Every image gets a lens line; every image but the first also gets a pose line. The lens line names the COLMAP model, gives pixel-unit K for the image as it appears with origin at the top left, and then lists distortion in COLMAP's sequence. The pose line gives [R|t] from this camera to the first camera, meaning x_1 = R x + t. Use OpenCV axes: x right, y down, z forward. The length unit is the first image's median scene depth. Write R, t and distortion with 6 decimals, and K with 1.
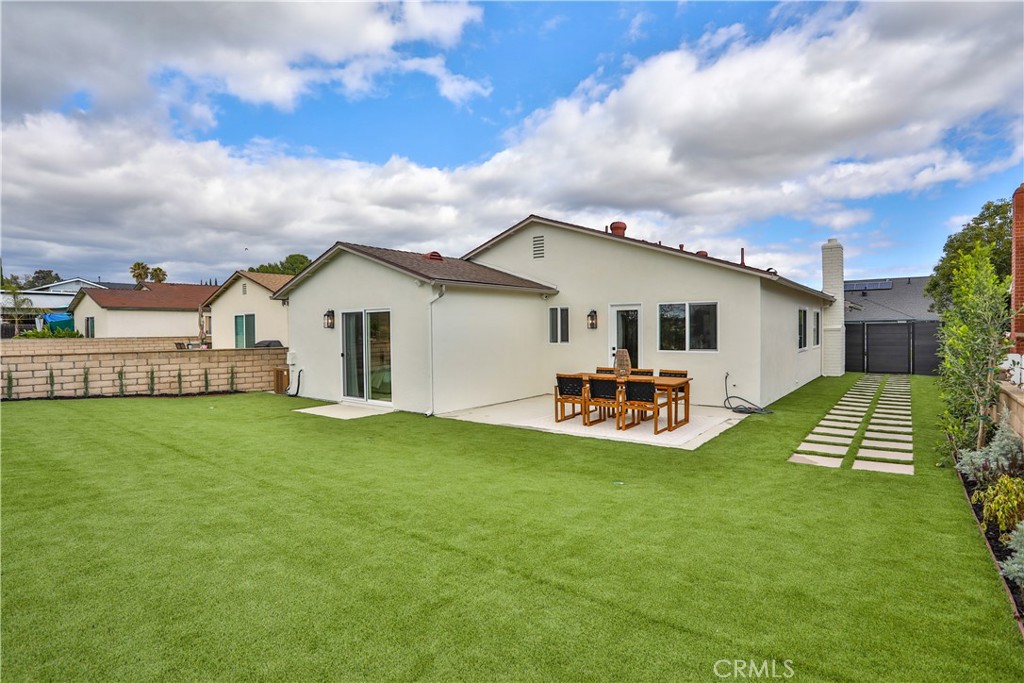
lens RADIAL K [[522.3, 0, 506.8], [0, 522.3, 341.5], [0, 0, 1]] dist [-0.084055, 0.034761]
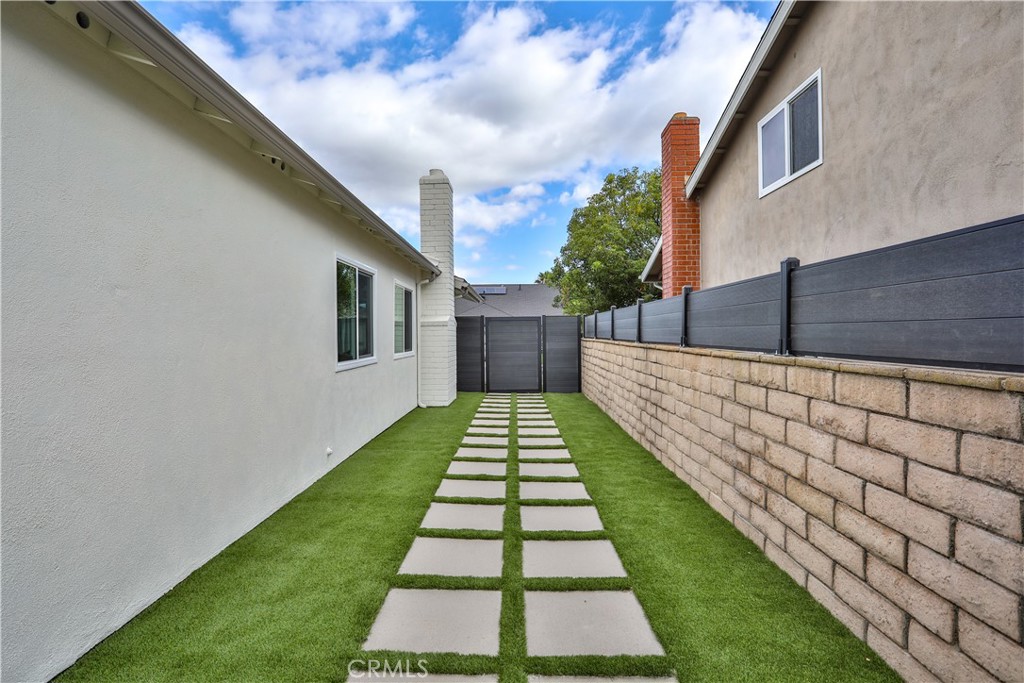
lens RADIAL K [[522.3, 0, 506.8], [0, 522.3, 341.5], [0, 0, 1]] dist [-0.084055, 0.034761]
pose [[0.788824, -0.002016, 0.614616, 0.330997], [0.011314, 0.999873, -0.011241, 0.003994], [-0.614515, 0.015821, 0.788747, 0.467236]]
